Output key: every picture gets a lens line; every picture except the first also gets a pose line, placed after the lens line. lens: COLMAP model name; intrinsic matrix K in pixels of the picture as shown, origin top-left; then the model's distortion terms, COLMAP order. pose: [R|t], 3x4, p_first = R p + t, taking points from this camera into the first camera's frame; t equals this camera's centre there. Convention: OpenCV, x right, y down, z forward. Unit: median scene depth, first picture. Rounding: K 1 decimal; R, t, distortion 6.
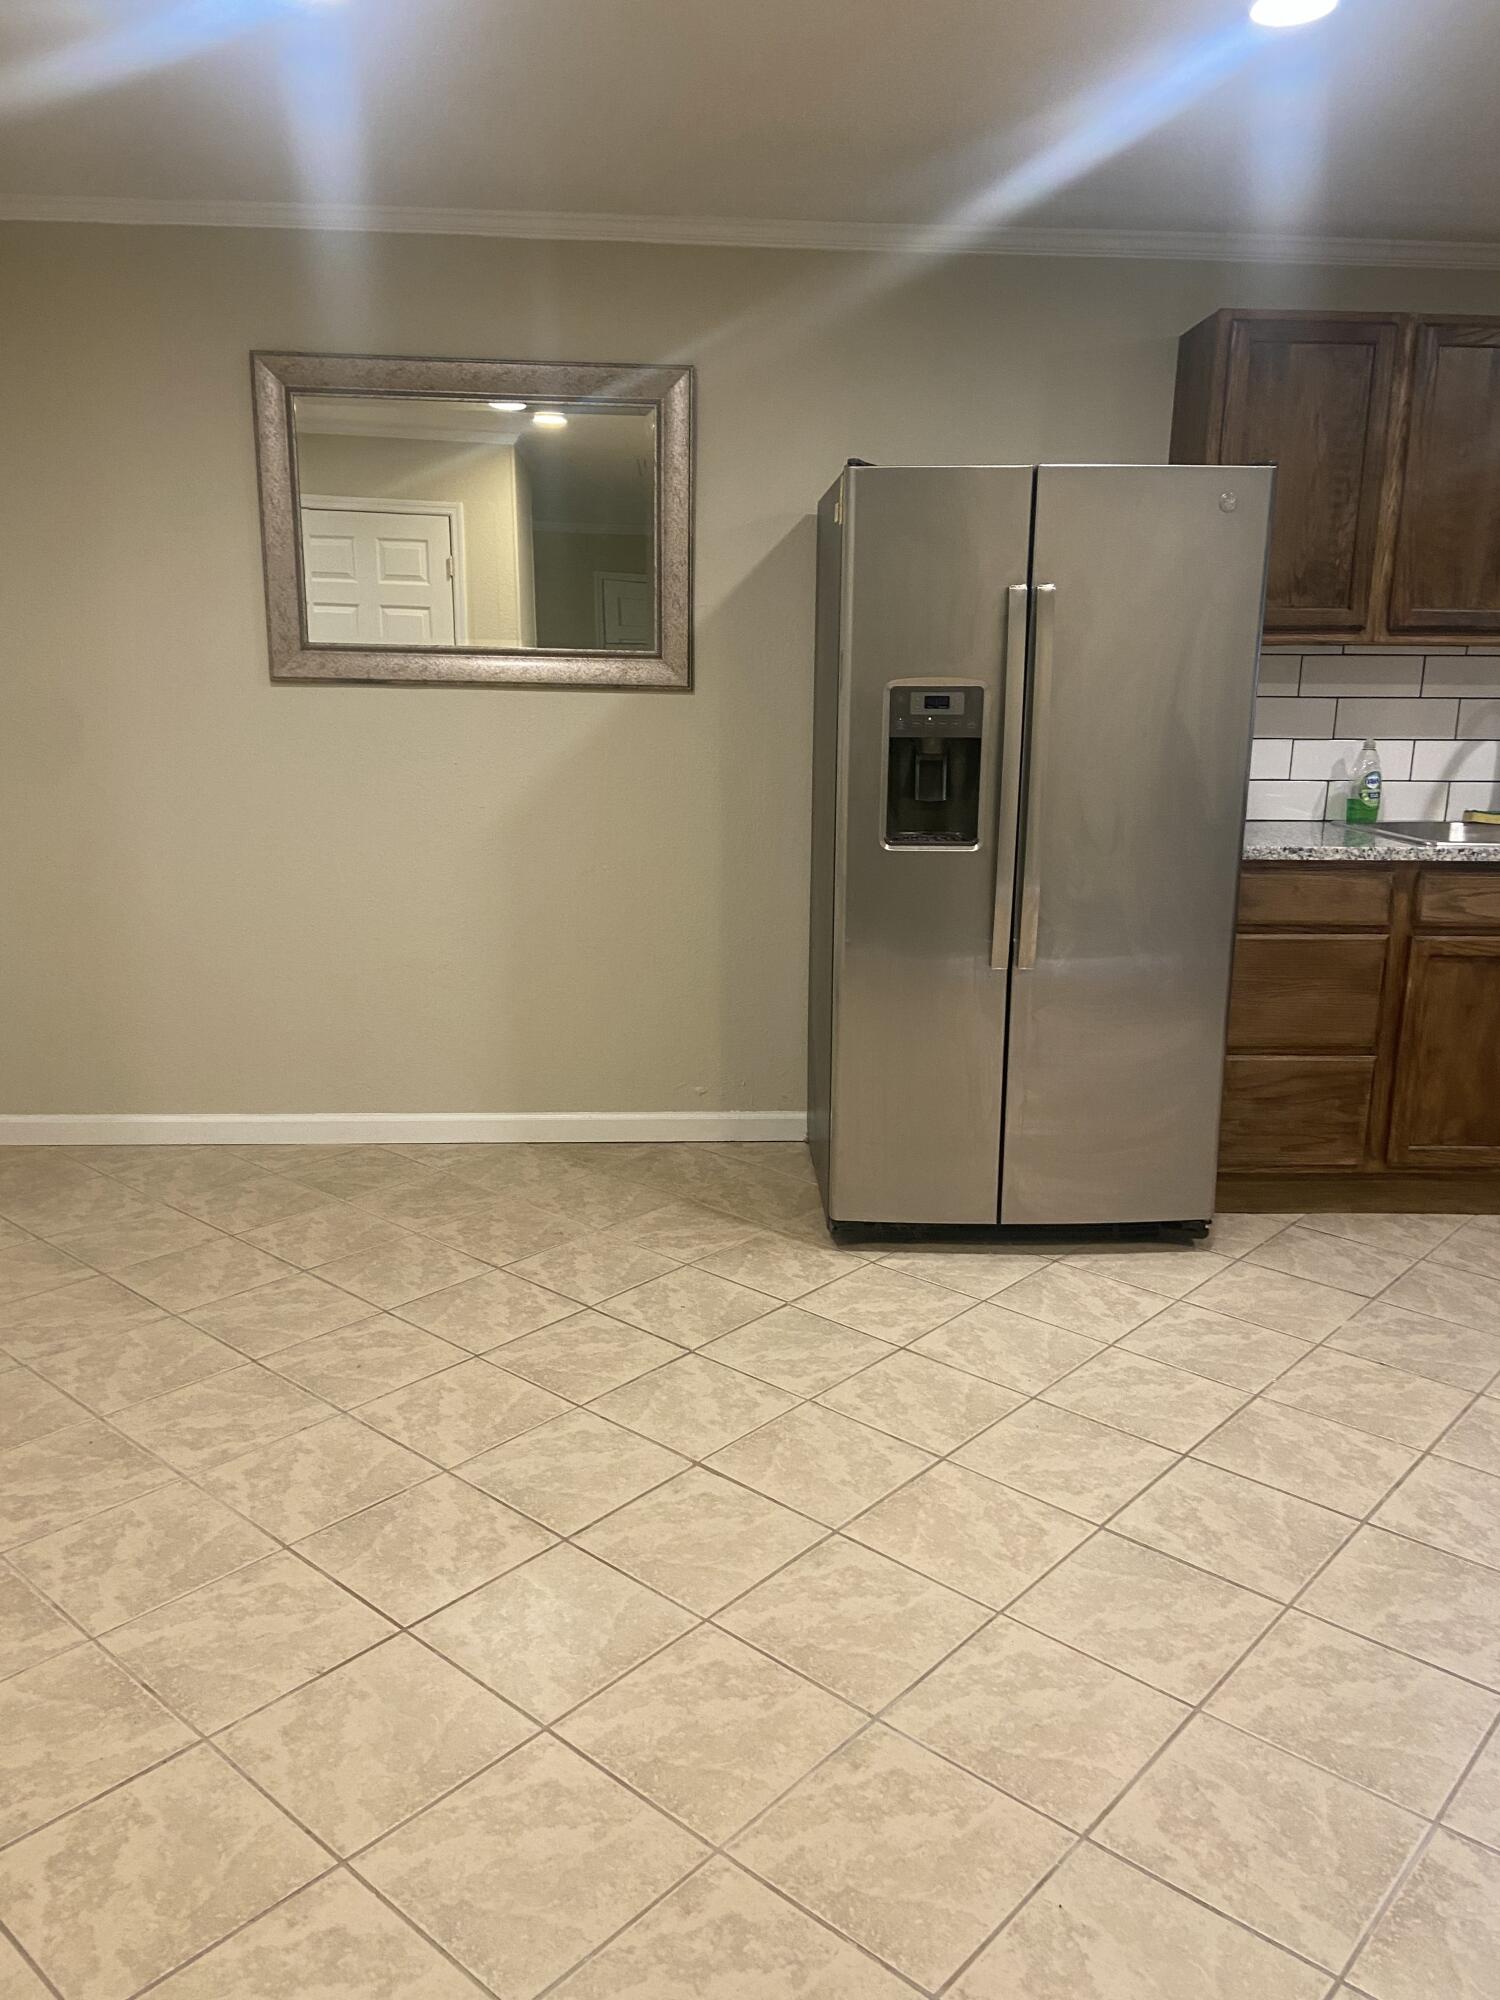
lens RADIAL K [[1532.8, 0, 766.0], [0, 1532.8, 1006.3], [0, 0, 1]] dist [0.042893, -0.006519]
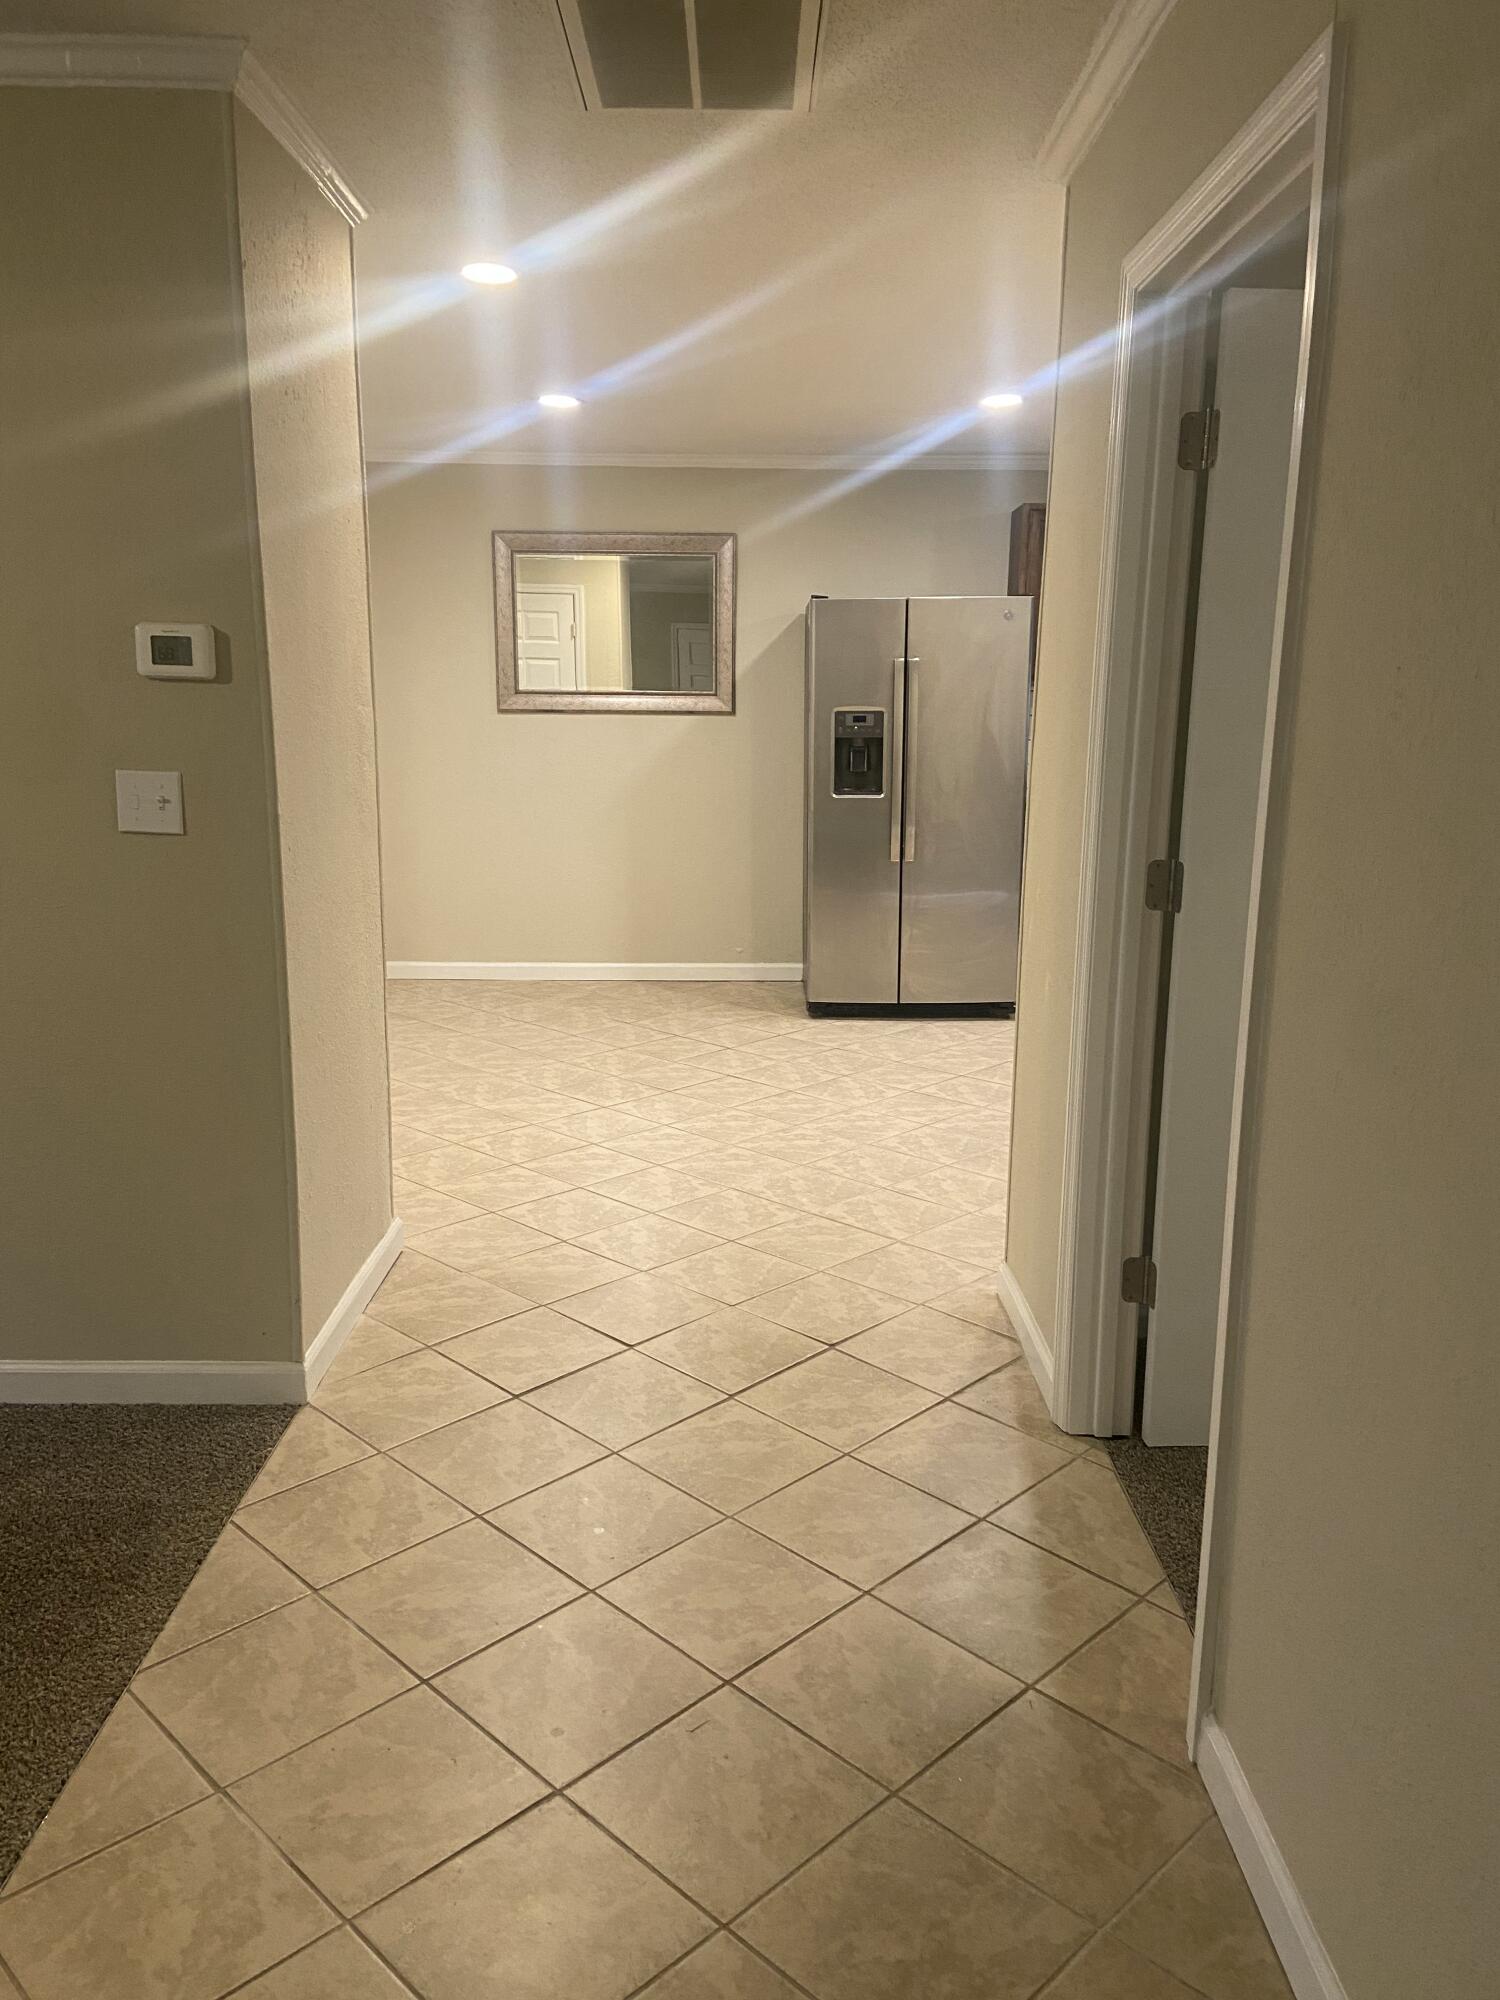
lens RADIAL K [[1532.8, 0, 742.9], [0, 1532.8, 1012.6], [0, 0, 1]] dist [0.042893, -0.006519]
pose [[0.998305, 0.002881, -0.058128, 0.070453], [-0.003555, 0.999928, -0.011504, 0.169412], [0.058091, 0.011691, 0.998243, -0.813817]]
